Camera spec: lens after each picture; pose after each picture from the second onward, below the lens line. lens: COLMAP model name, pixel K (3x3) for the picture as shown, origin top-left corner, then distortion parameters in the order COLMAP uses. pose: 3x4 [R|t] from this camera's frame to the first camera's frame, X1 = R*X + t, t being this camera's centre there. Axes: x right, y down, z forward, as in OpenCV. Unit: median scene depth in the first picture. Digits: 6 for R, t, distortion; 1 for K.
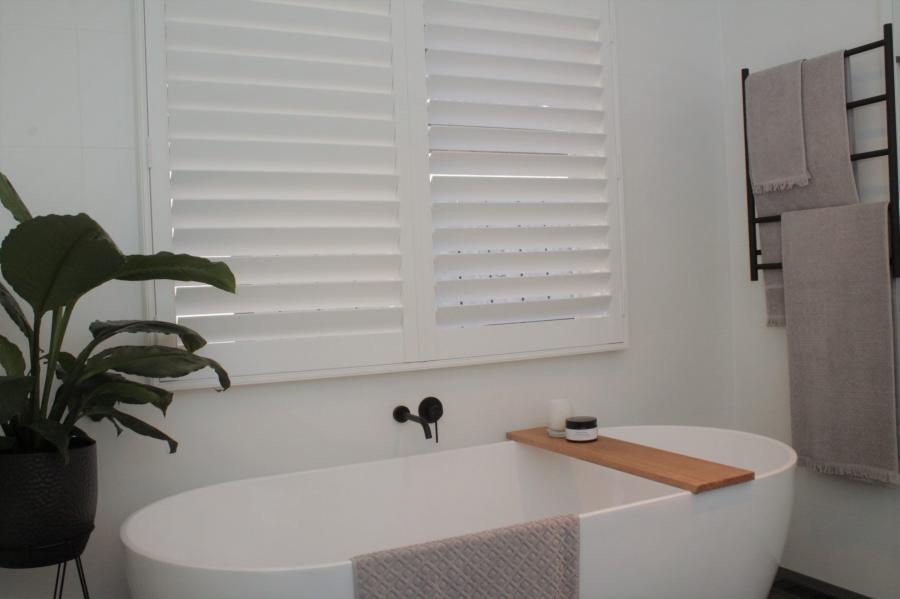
lens RADIAL K [[860.6, 0, 450.0], [0, 860.6, 299.5], [0, 0, 1]] dist [-0.161045, 0.200869]
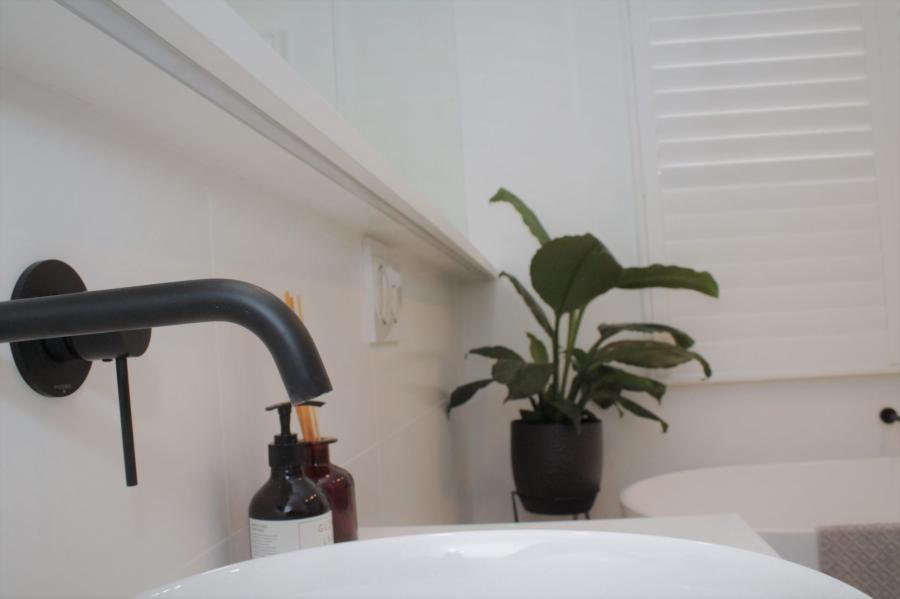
lens RADIAL K [[860.6, 0, 450.0], [0, 860.6, 299.5], [0, 0, 1]] dist [-0.161045, 0.200869]
pose [[0.832478, -0.026719, -0.553413, 0.080749], [0.010774, 0.999428, -0.032046, 0.029516], [0.553953, 0.020715, 0.832290, -0.150599]]
